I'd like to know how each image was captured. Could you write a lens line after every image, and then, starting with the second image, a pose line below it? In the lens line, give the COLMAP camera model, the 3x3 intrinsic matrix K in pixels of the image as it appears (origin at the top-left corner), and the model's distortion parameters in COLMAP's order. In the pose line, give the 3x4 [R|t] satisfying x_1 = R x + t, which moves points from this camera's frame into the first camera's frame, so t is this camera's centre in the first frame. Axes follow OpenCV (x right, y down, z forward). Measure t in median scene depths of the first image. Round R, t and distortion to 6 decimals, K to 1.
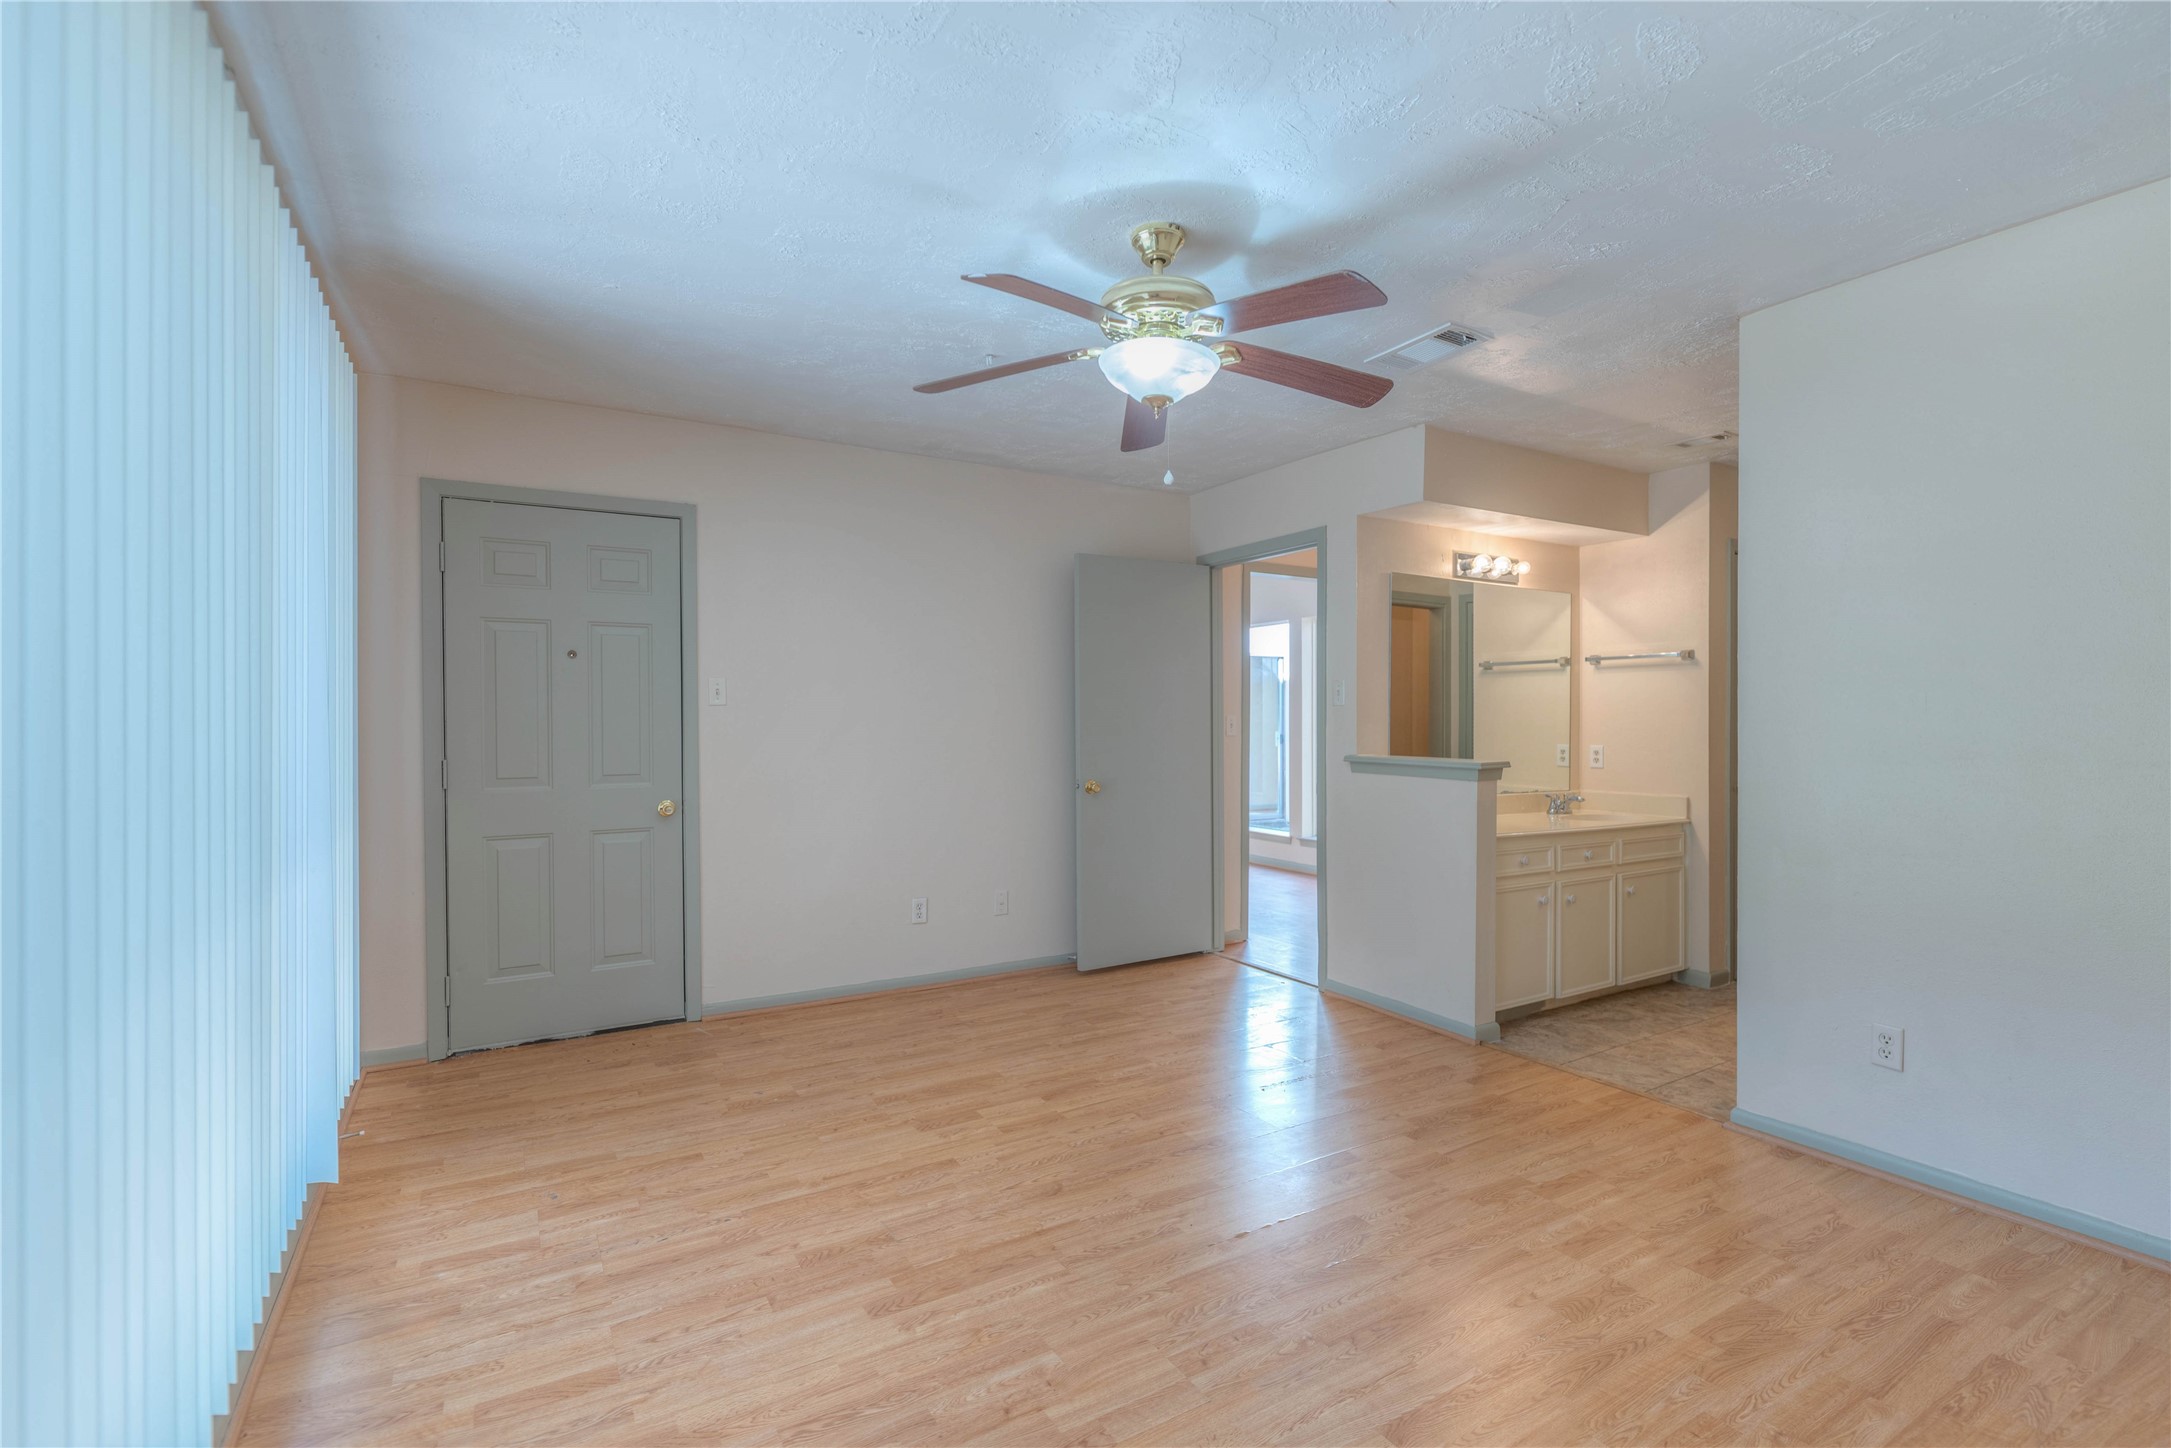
lens RADIAL K [[975.3, 0, 1076.2], [0, 975.3, 717.8], [0, 0, 1]] dist [-0.000539, 0.000013]
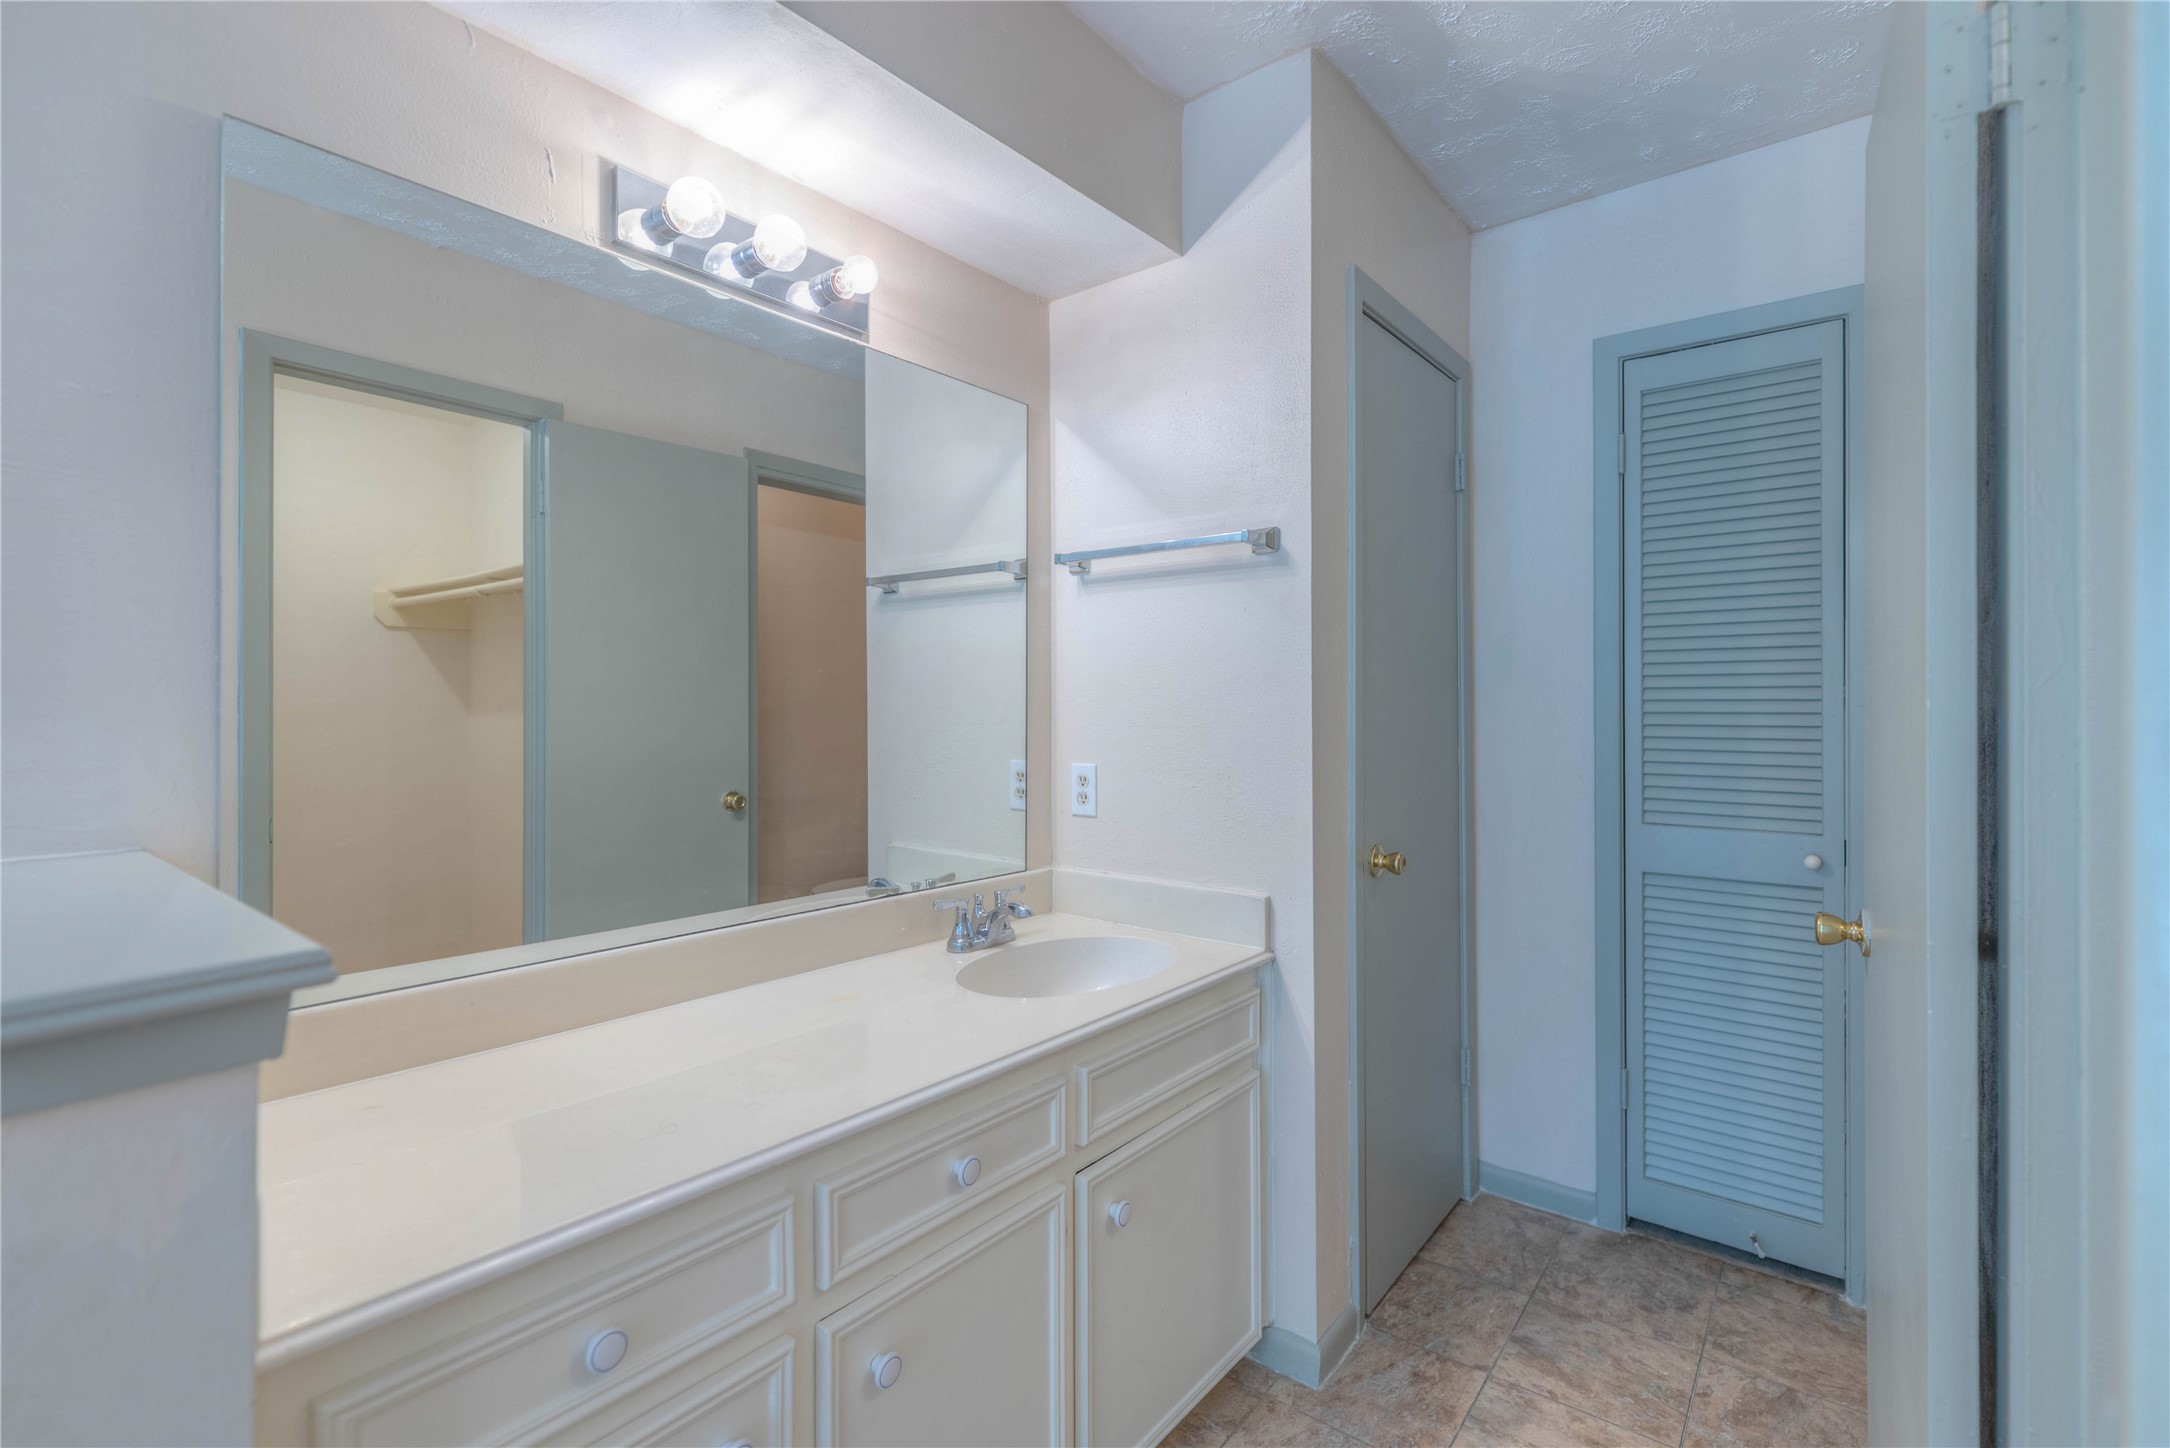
lens RADIAL K [[990.4, 0, 1080.3], [0, 990.4, 695.7], [0, 0, 1]] dist [0.001558, 0.000132]
pose [[0.936013, -0.001171, 0.351964, 0.453869], [0.003719, 0.999972, -0.006561, 0.001968], [-0.351947, 0.007450, 0.935990, 0.710949]]
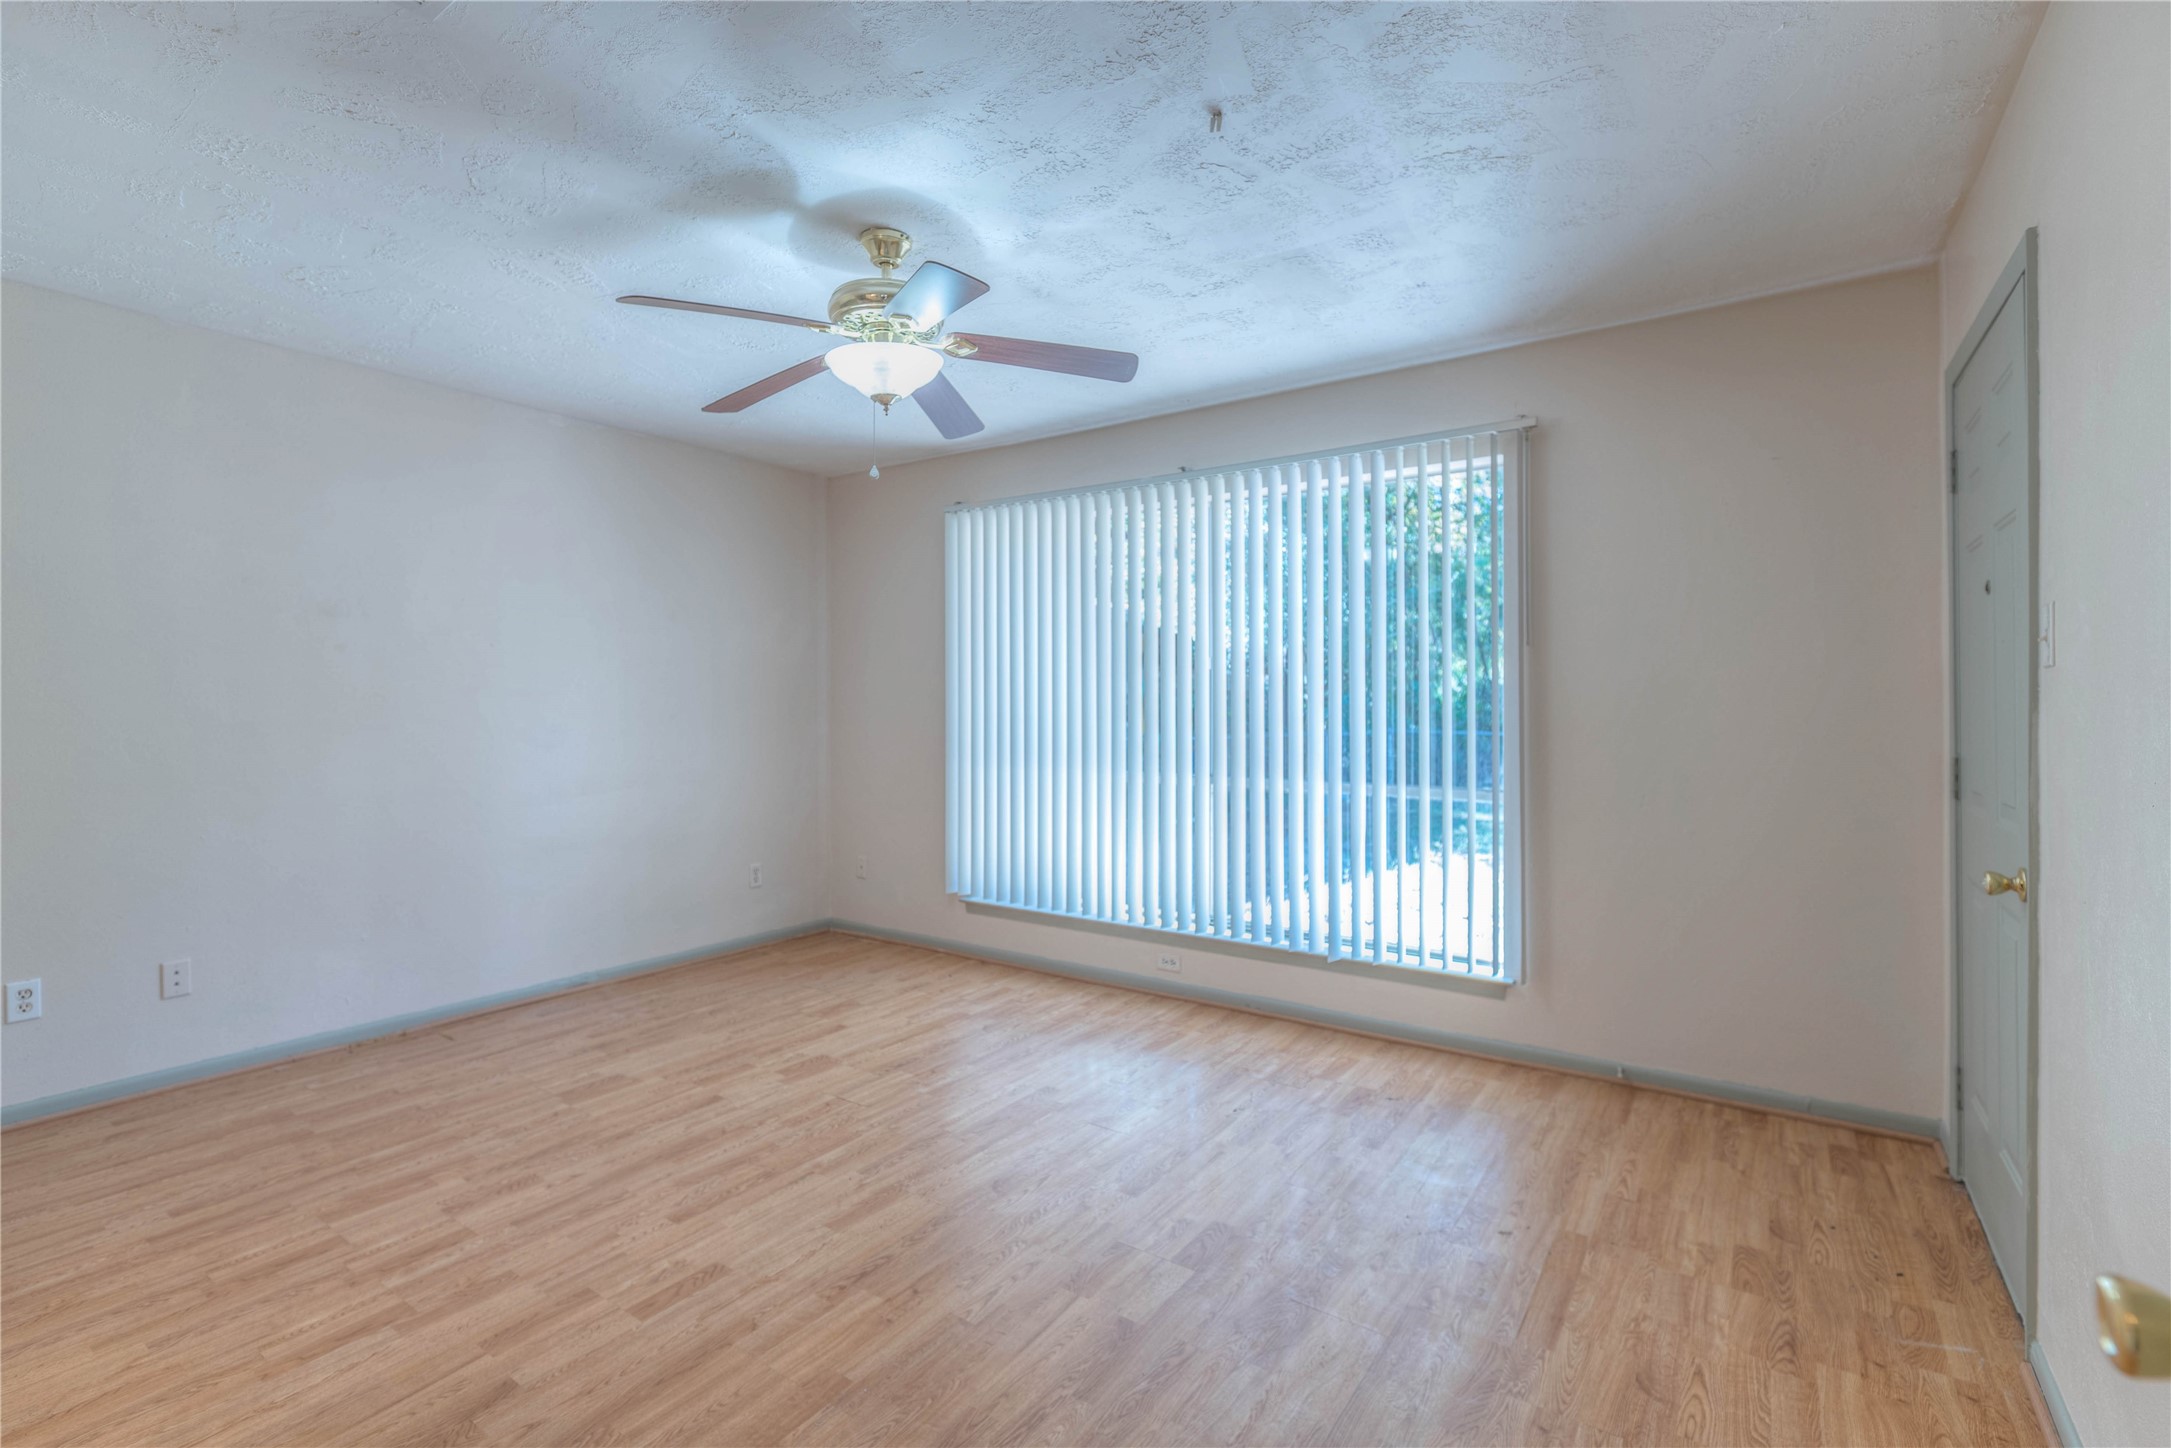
lens RADIAL K [[970.4, 0, 1086.2], [0, 970.4, 705.9], [0, 0, 1]] dist [-0.003953, -0.000438]
pose [[-0.905201, 0.002118, -0.424979, 0.188233], [0.000496, 0.999992, 0.003927, 0.002298], [0.424984, 0.003344, -0.905194, 1.168374]]
